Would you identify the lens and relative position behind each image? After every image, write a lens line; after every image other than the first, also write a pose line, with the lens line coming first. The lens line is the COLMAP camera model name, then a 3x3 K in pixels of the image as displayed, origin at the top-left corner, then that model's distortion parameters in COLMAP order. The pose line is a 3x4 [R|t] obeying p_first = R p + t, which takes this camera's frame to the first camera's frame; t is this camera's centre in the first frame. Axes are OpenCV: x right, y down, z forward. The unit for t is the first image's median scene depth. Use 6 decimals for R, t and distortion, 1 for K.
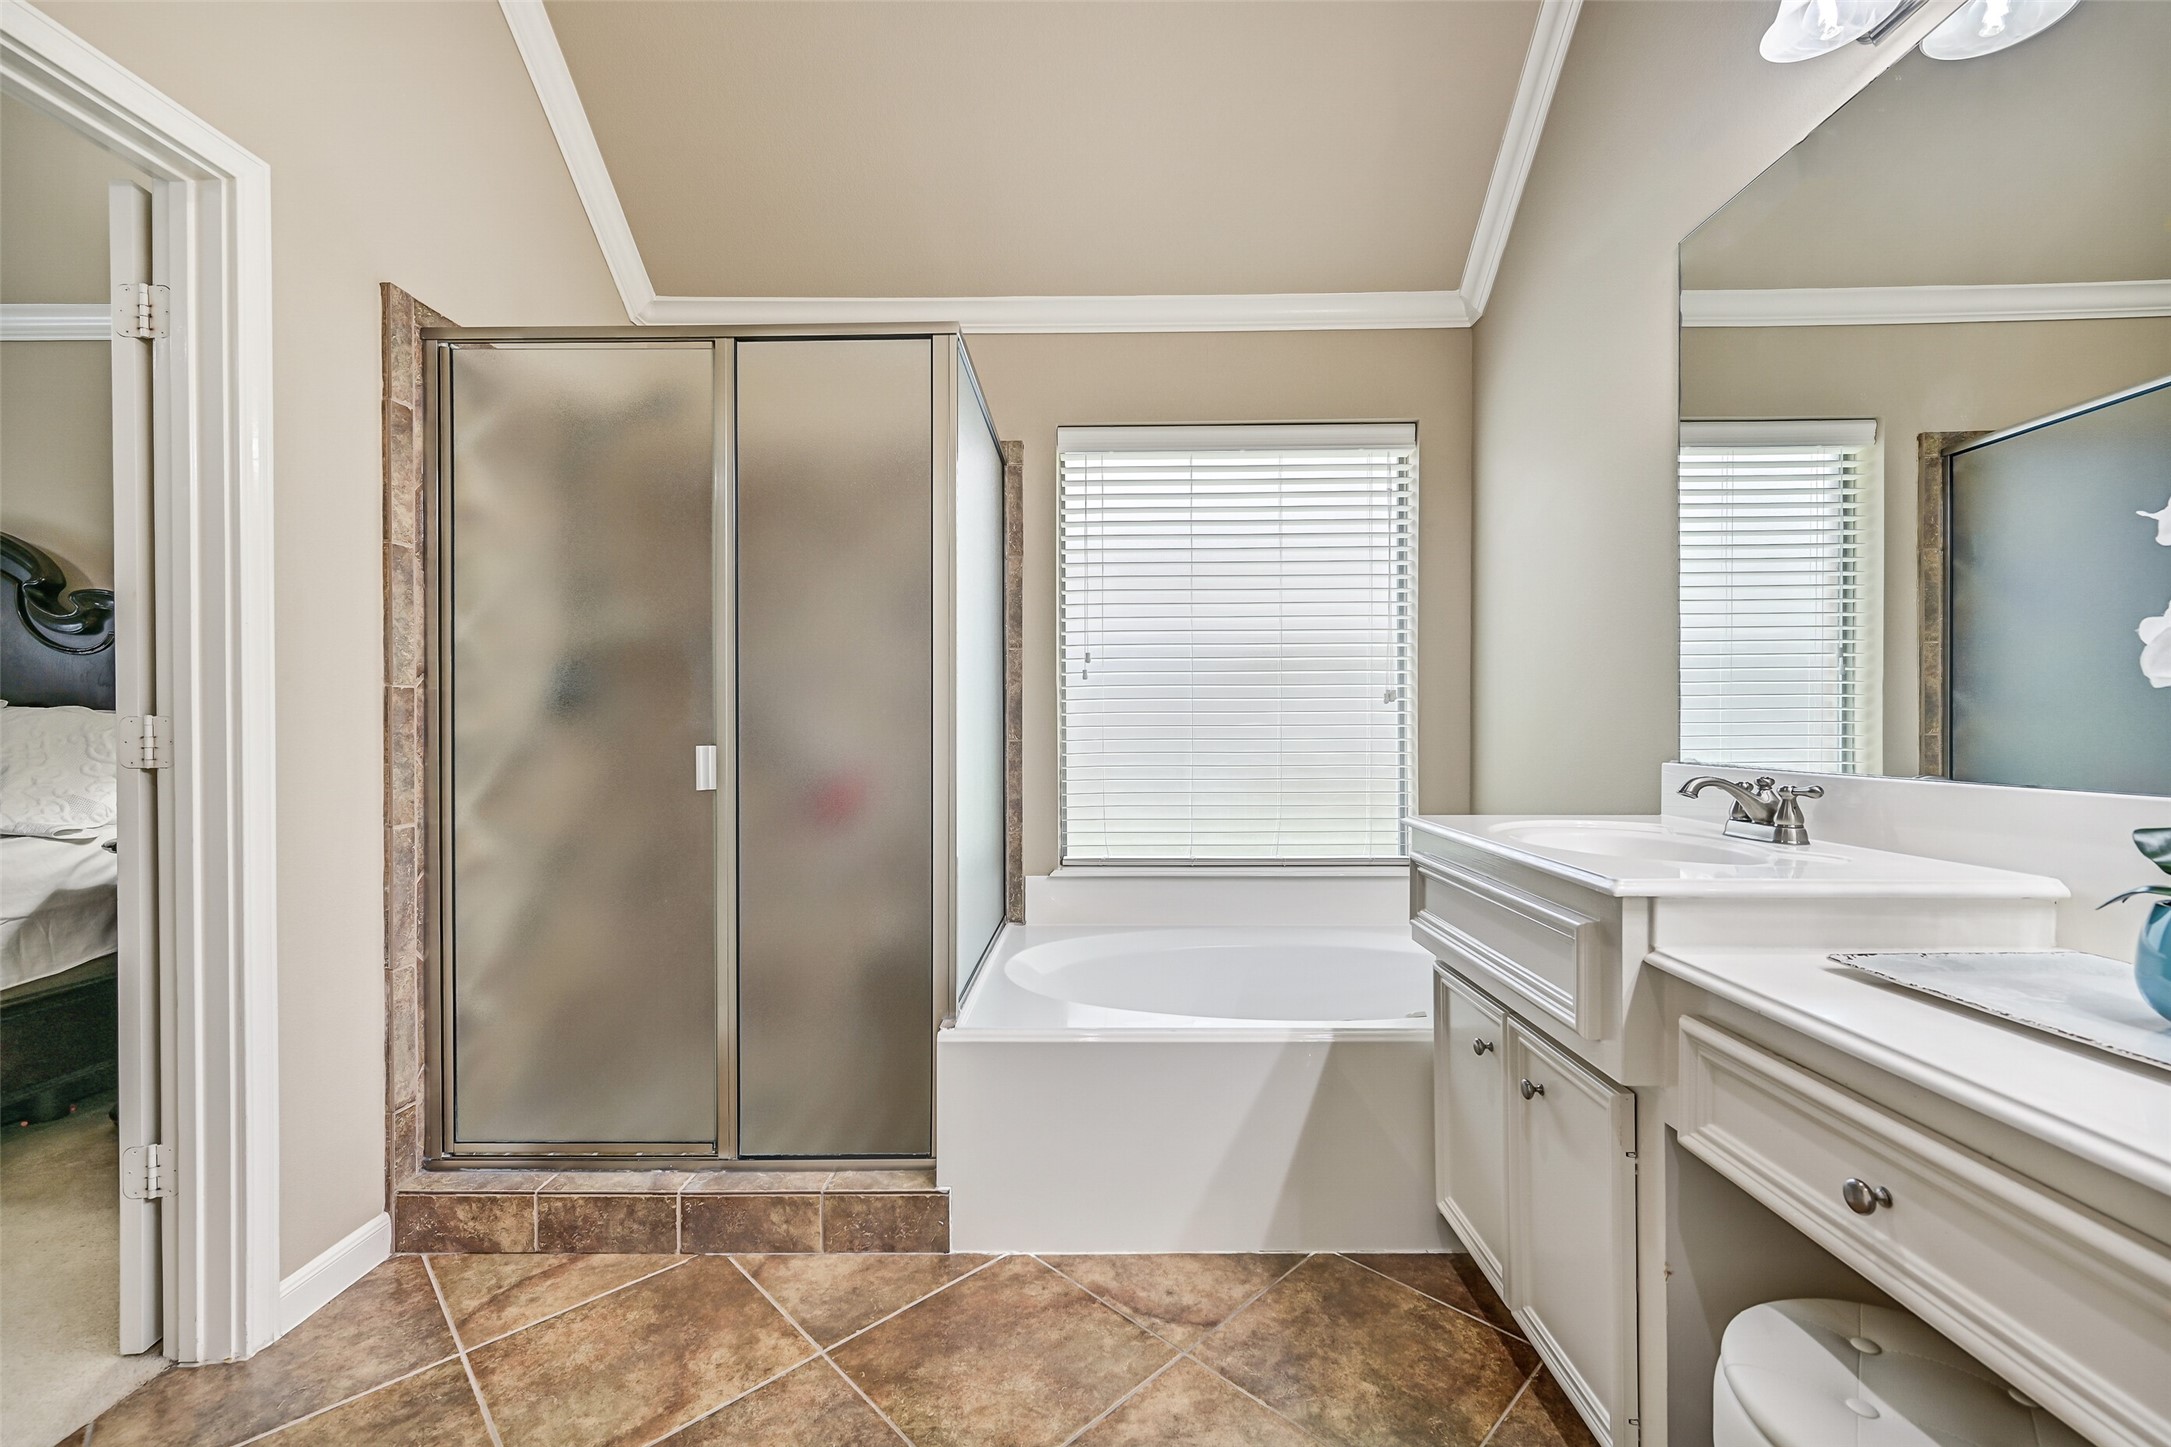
lens RADIAL K [[890.8, 0, 1089.1], [0, 890.8, 728.9], [0, 0, 1]] dist [-0.002725, -0.000487]
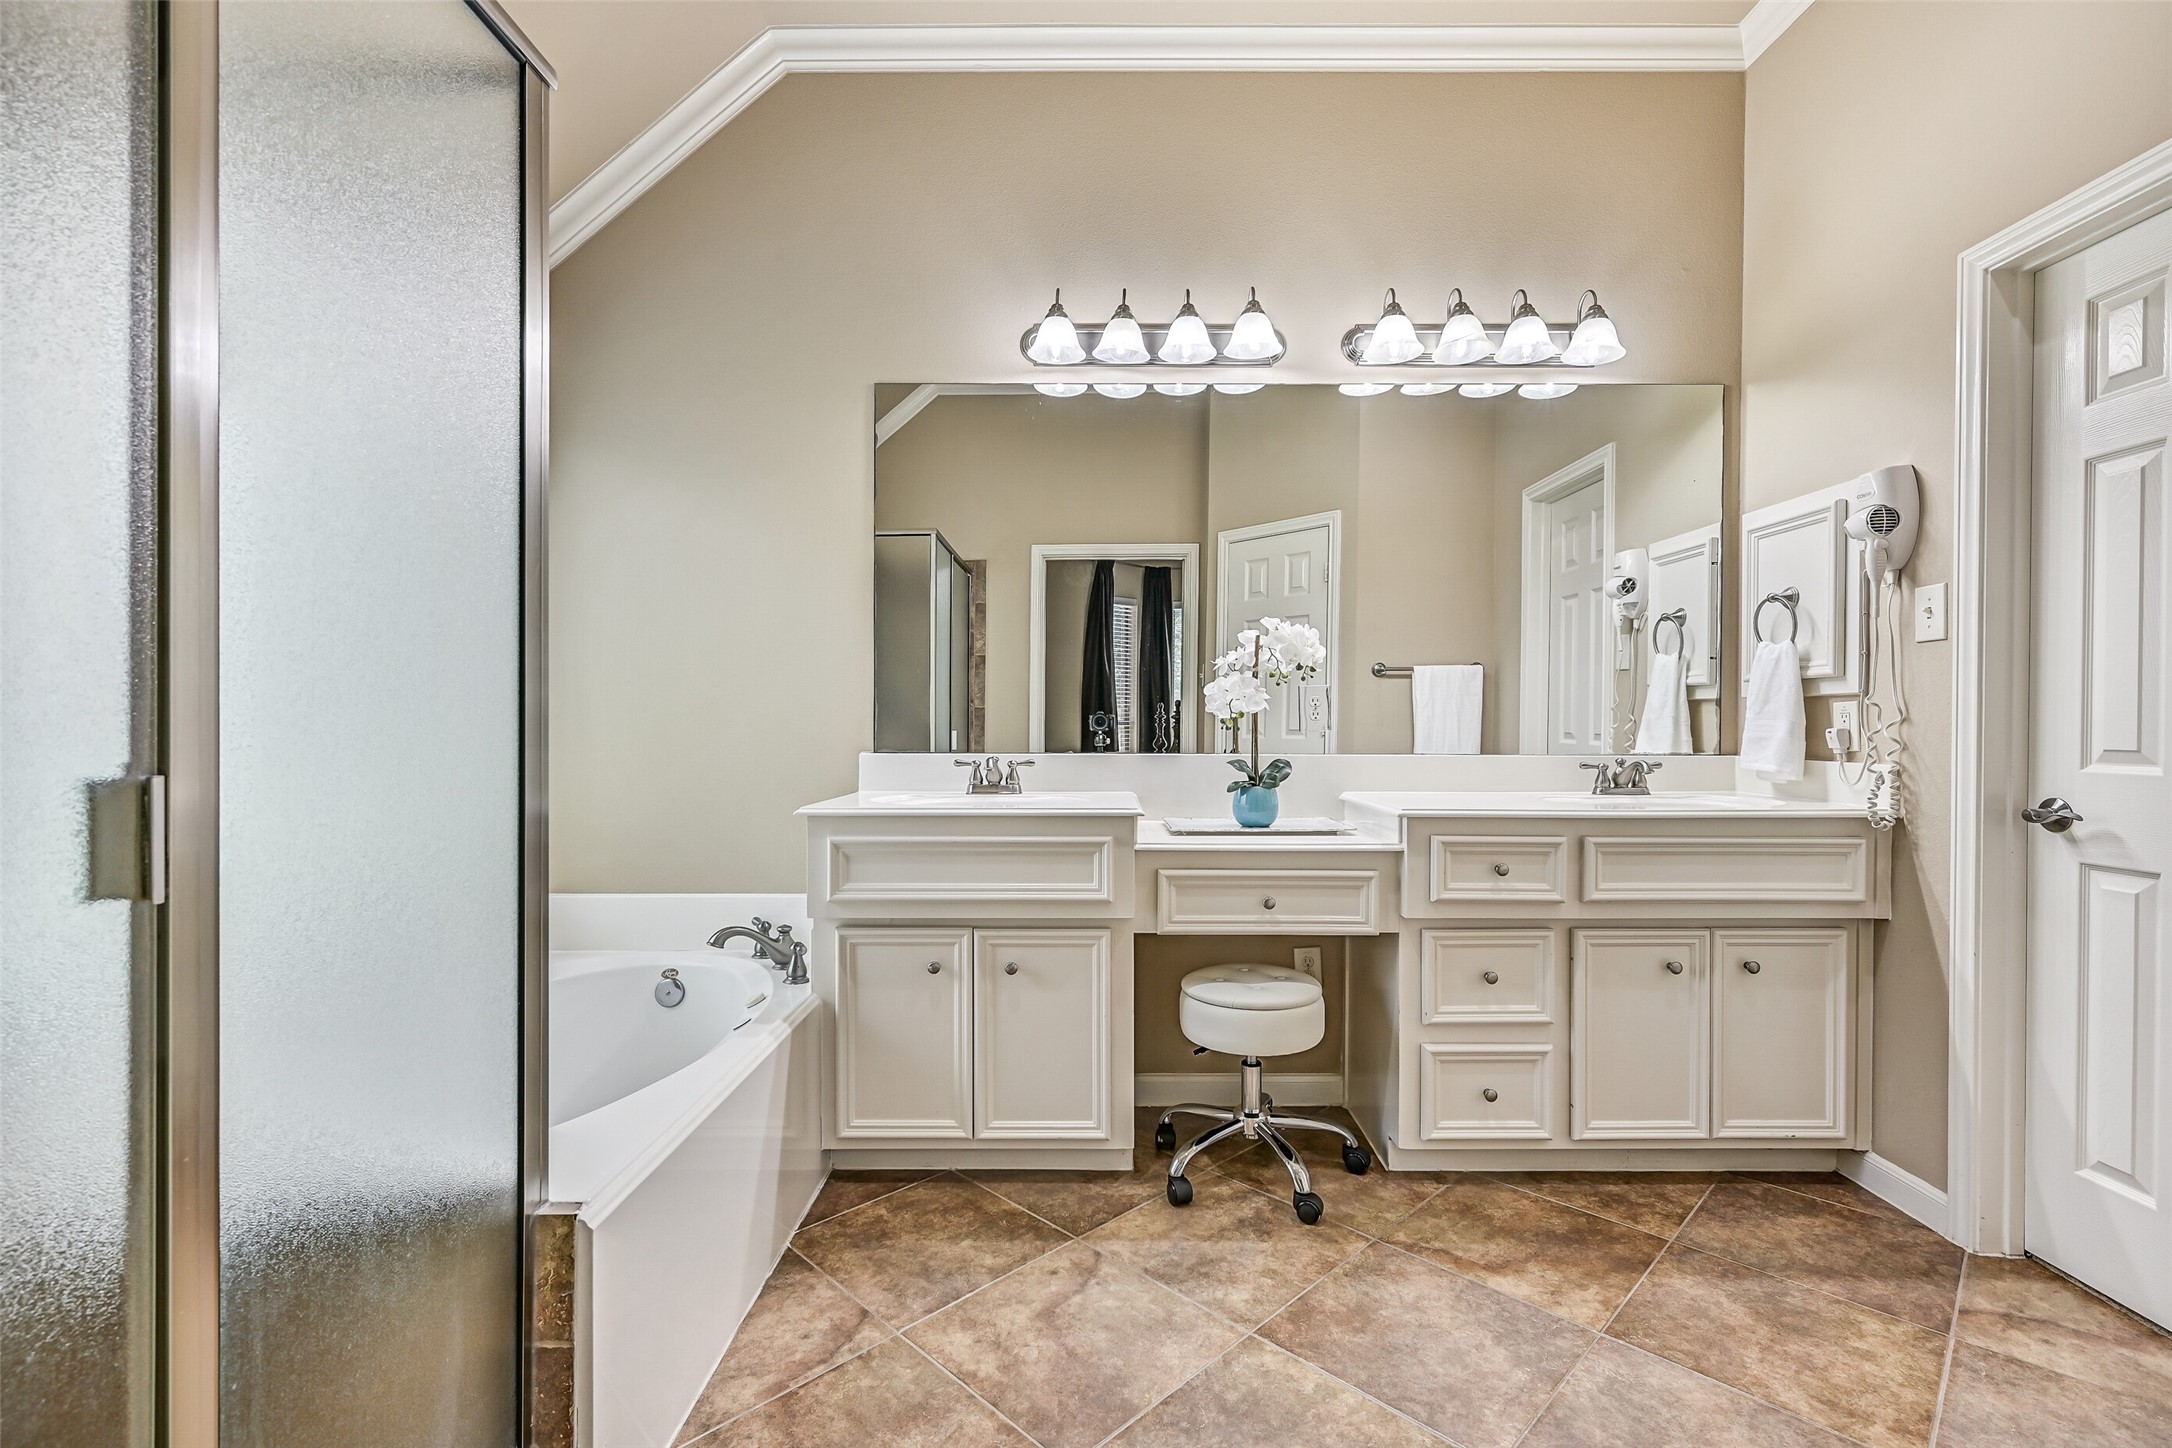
lens RADIAL K [[961.2, 0, 1088.9], [0, 961.2, 732.3], [0, 0, 1]] dist [-0.000074, -0.000056]
pose [[-0.015906, 0.006814, 0.999850, -0.983103], [0.005818, 0.999960, -0.006722, 0.014560], [-0.999857, 0.005710, -0.015945, 0.768024]]
